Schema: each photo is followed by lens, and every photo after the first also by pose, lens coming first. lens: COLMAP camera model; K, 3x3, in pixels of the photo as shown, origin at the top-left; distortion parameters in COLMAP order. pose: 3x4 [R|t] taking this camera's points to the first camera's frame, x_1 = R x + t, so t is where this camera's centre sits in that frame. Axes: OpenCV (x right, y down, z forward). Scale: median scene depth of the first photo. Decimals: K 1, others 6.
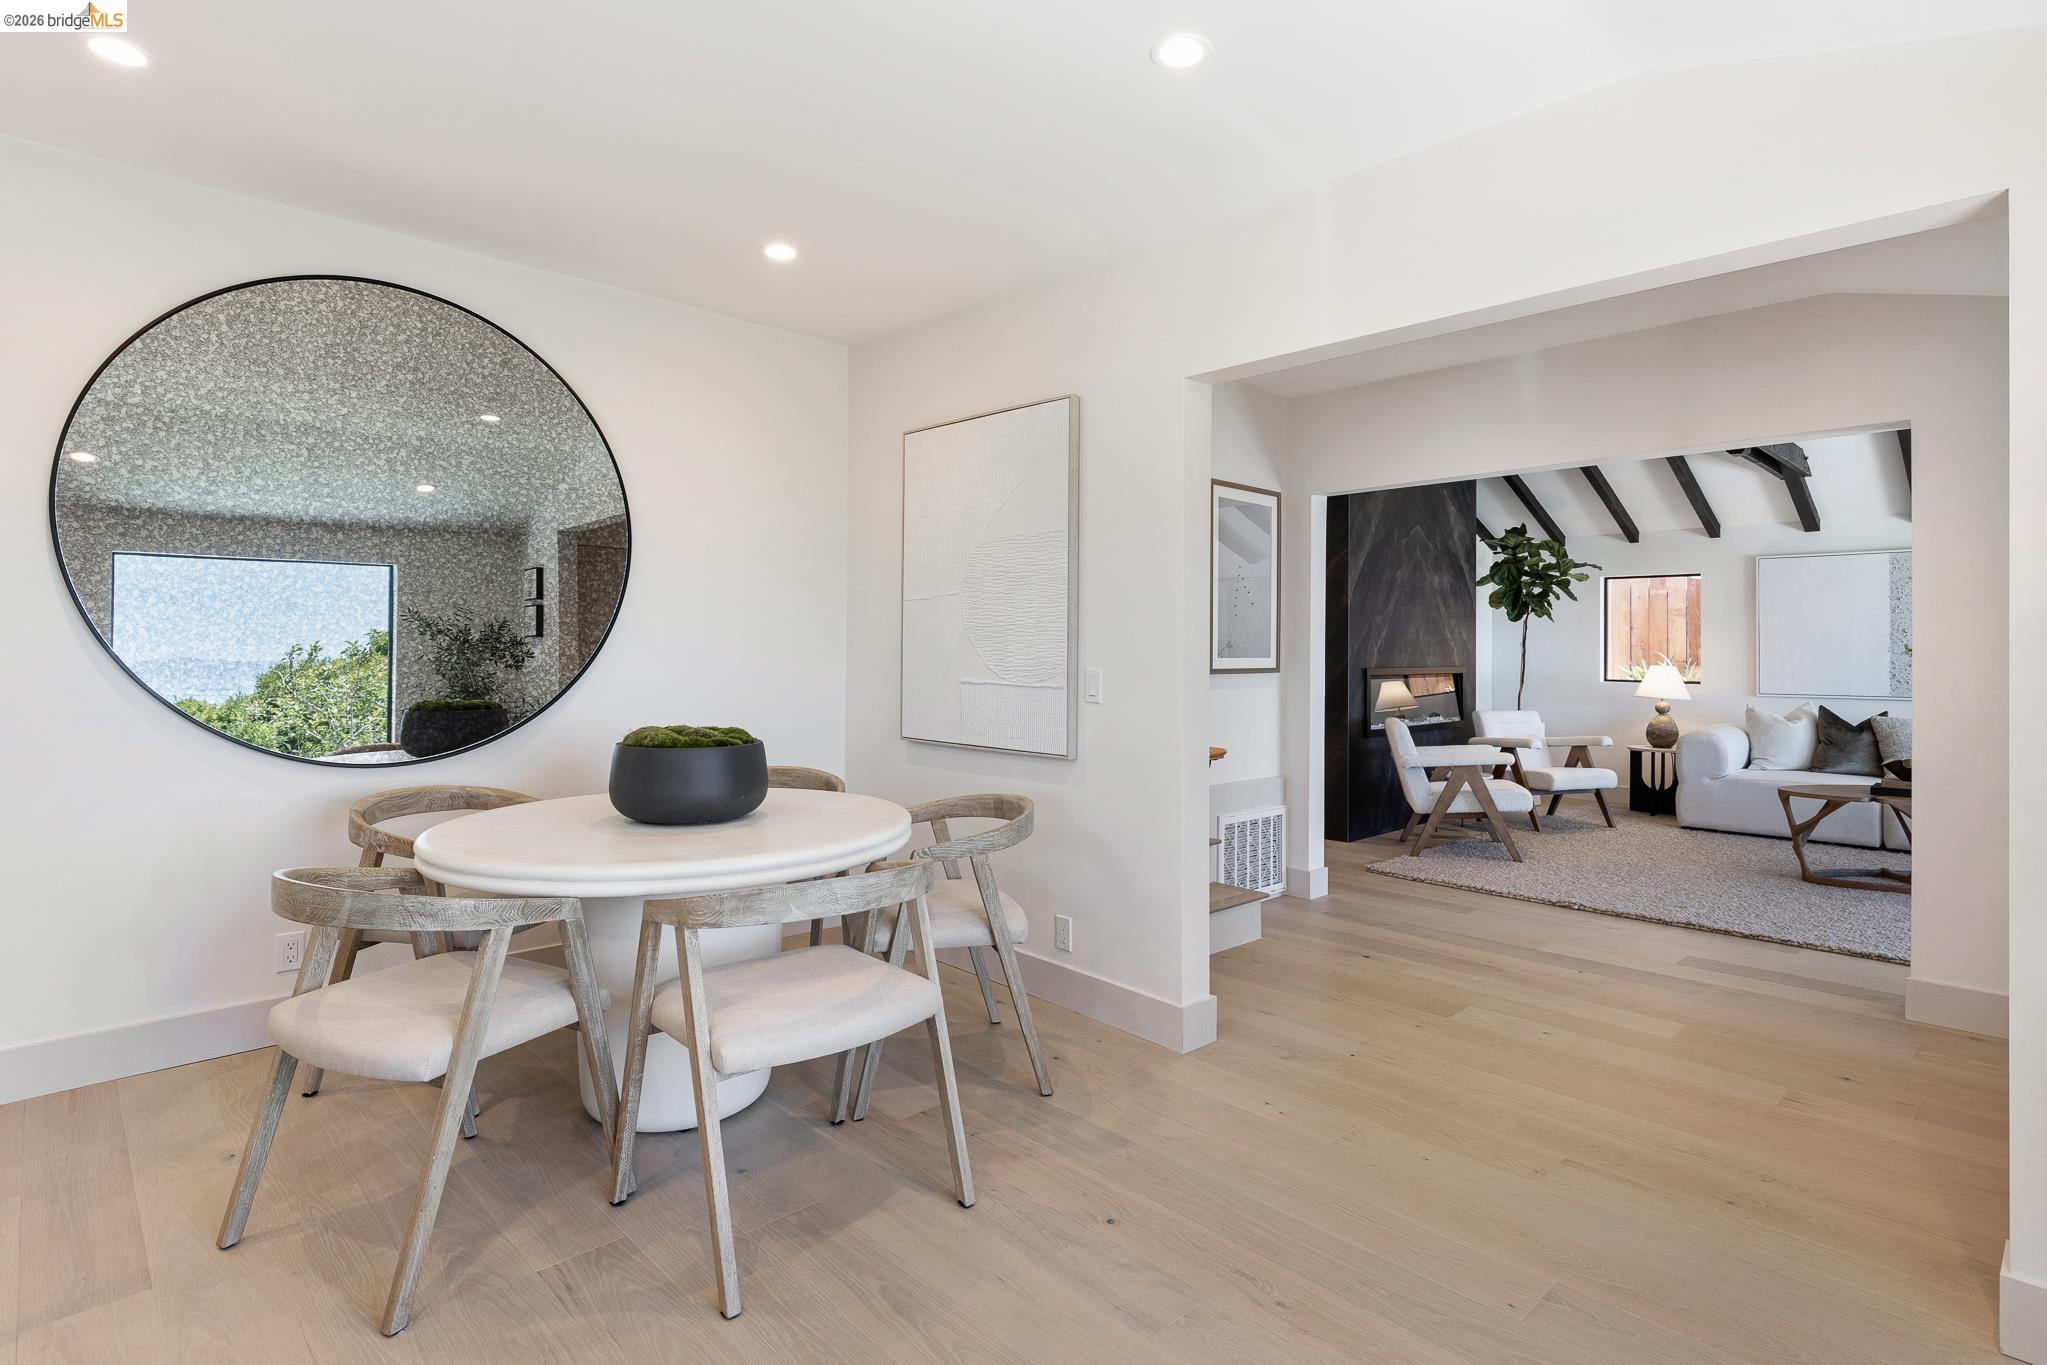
lens RADIAL K [[1033.5, 0, 1032.3], [0, 1033.5, 666.8], [0, 0, 1]] dist [0.000240, -0.000139]
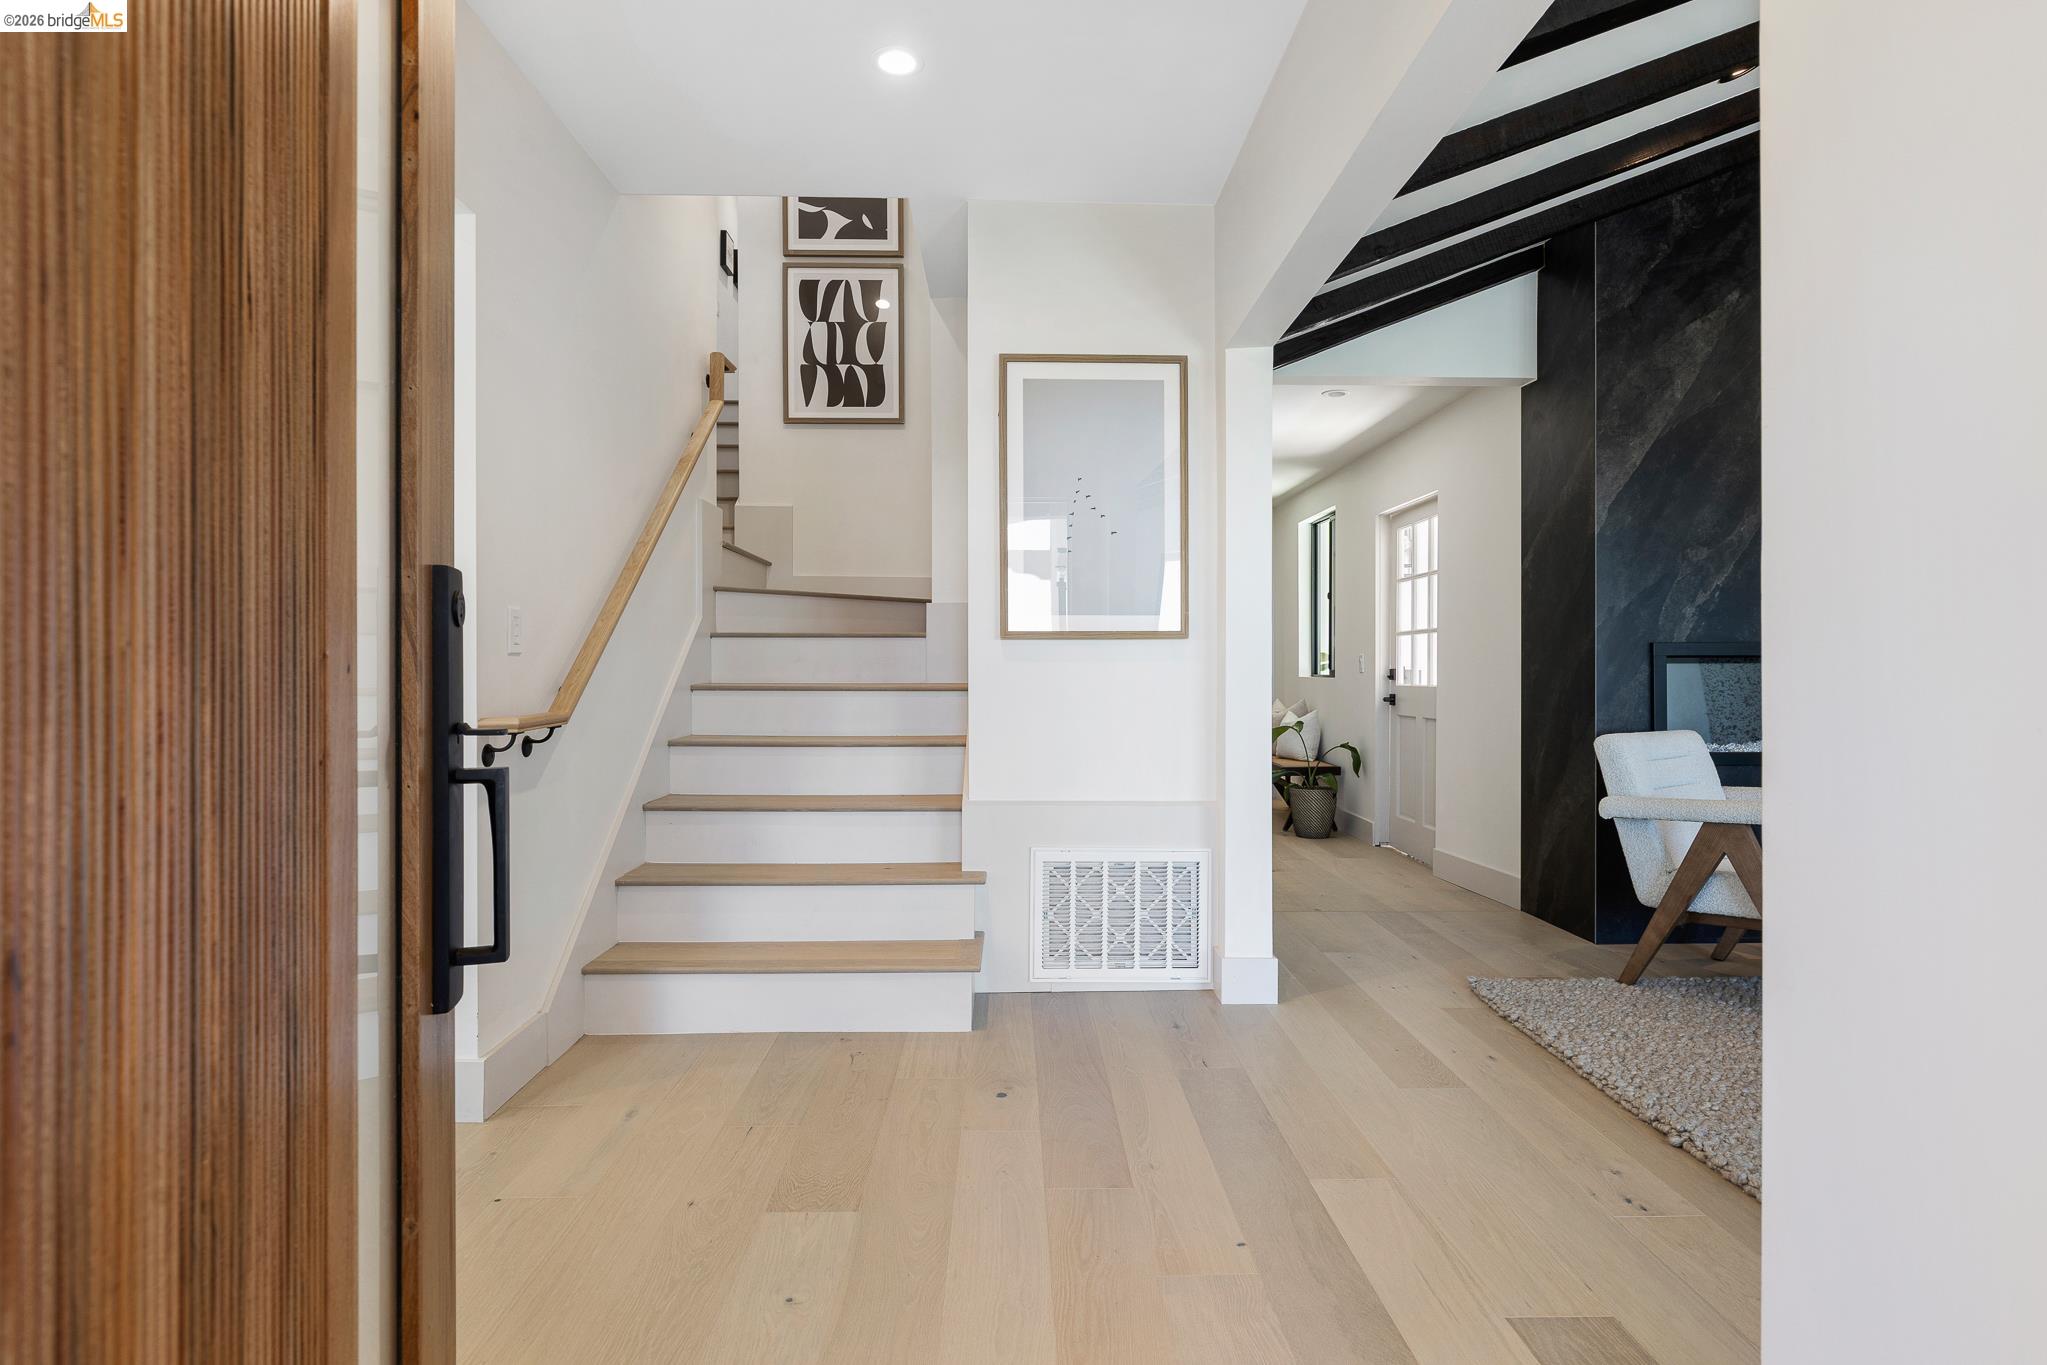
lens RADIAL K [[1099.0, 0, 1025.8], [0, 1099.0, 684.9], [0, 0, 1]] dist [0.004293, 0.000437]
pose [[0.737467, 0.001902, -0.675380, 0.626035], [-0.006109, 0.999974, -0.003855, 0.037842], [0.675355, 0.006969, 0.737460, 0.432666]]
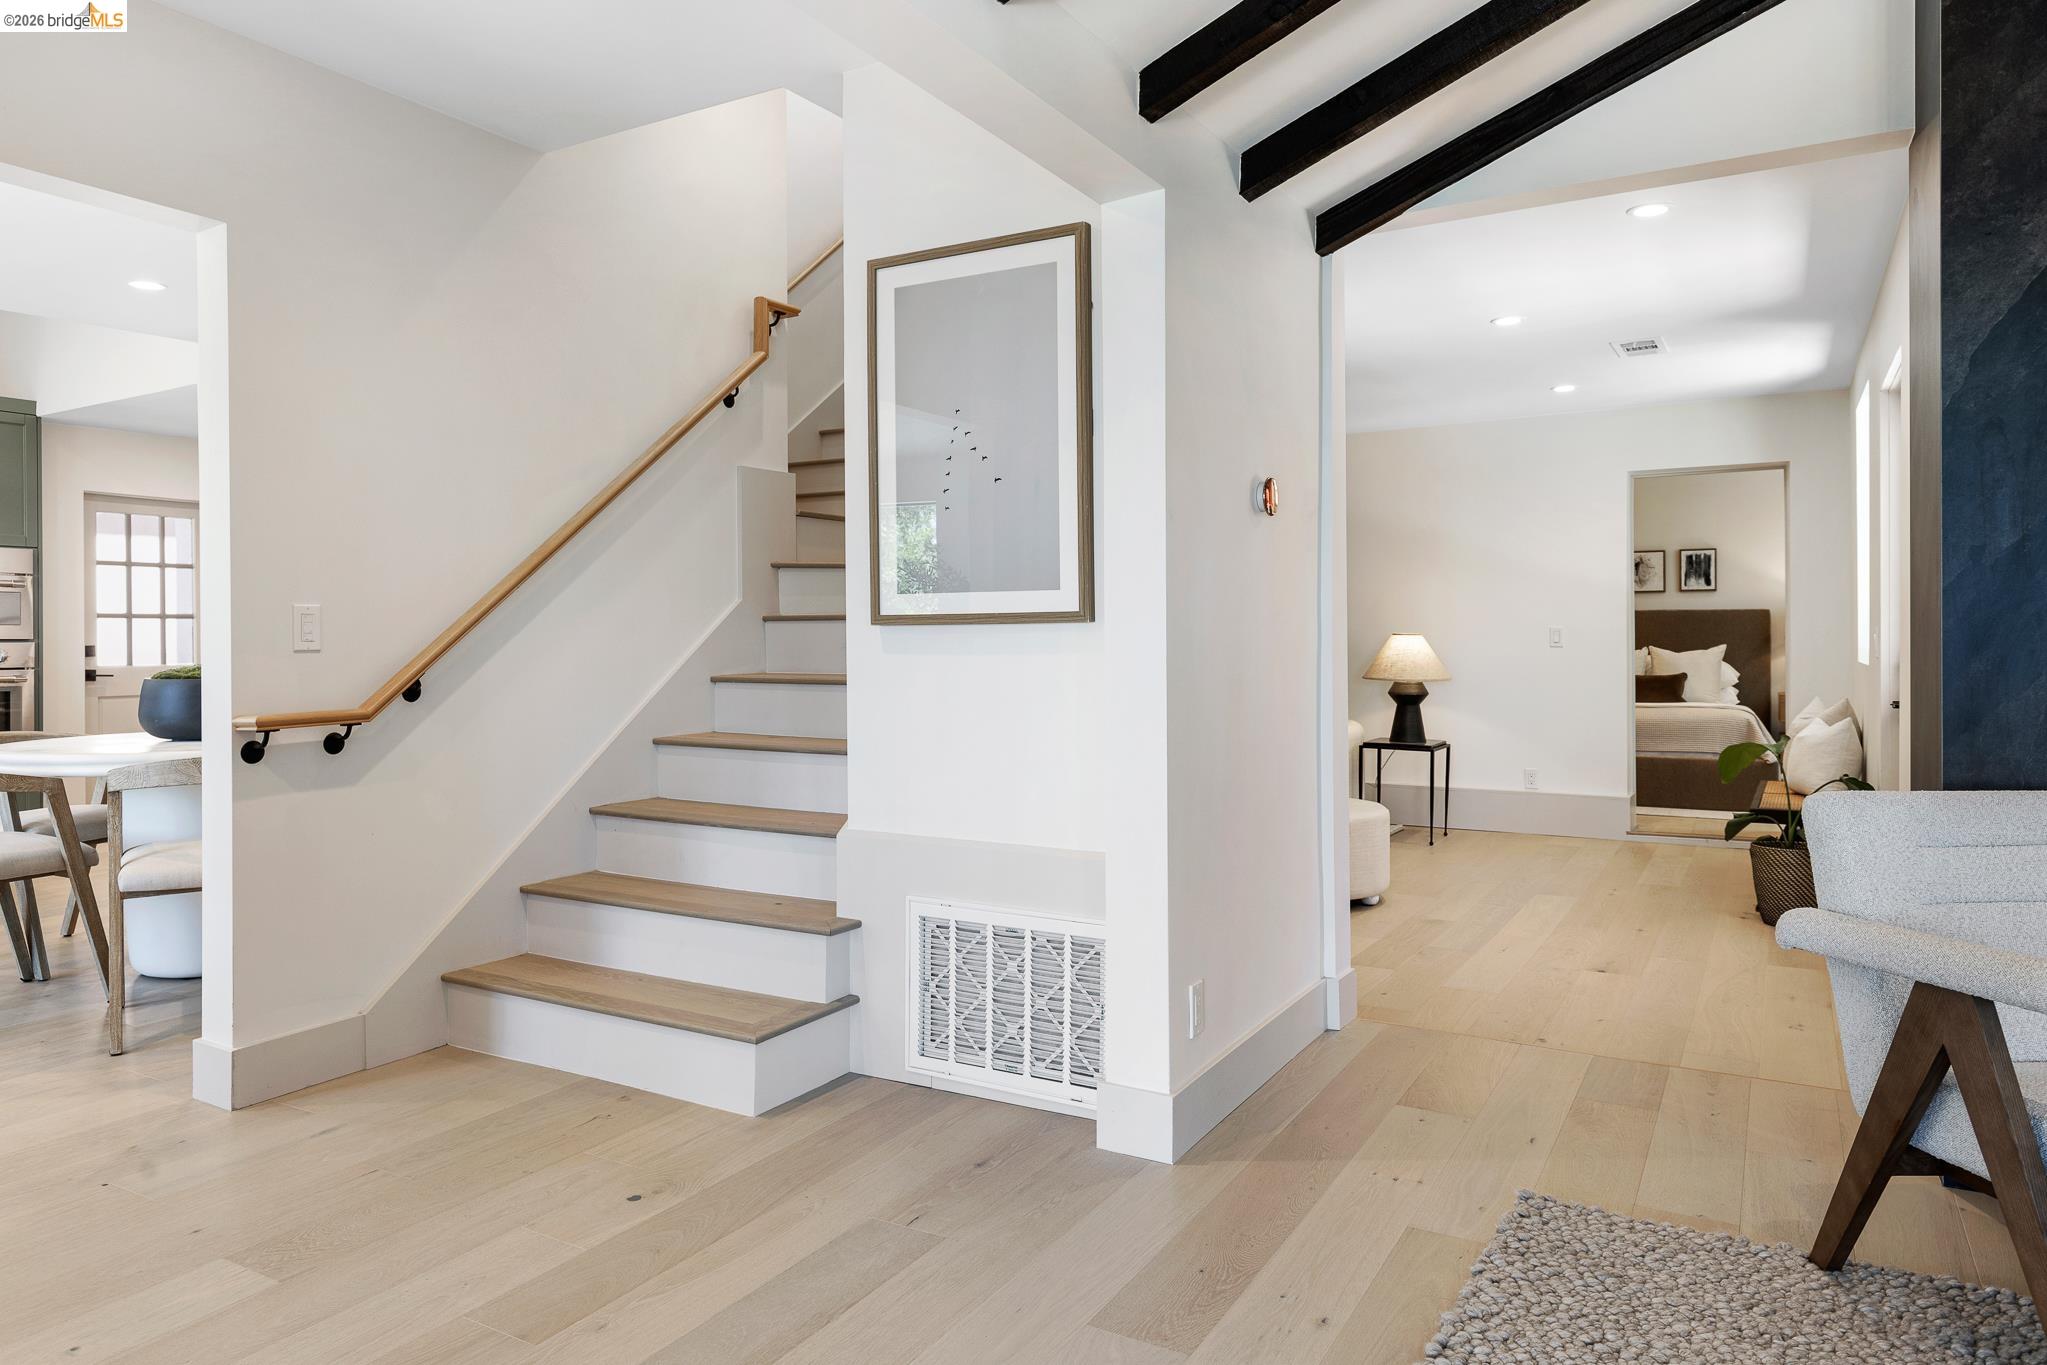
lens RADIAL K [[1346.1, 0, 1017.8], [0, 1346.1, 662.2], [0, 0, 1]] dist [0.006101, -0.000966]
pose [[0.253440, 0.005211, -0.967337, 0.802258], [-0.011081, 0.999936, 0.002483, 0.022523], [0.967288, 0.010089, 0.253481, 0.824595]]
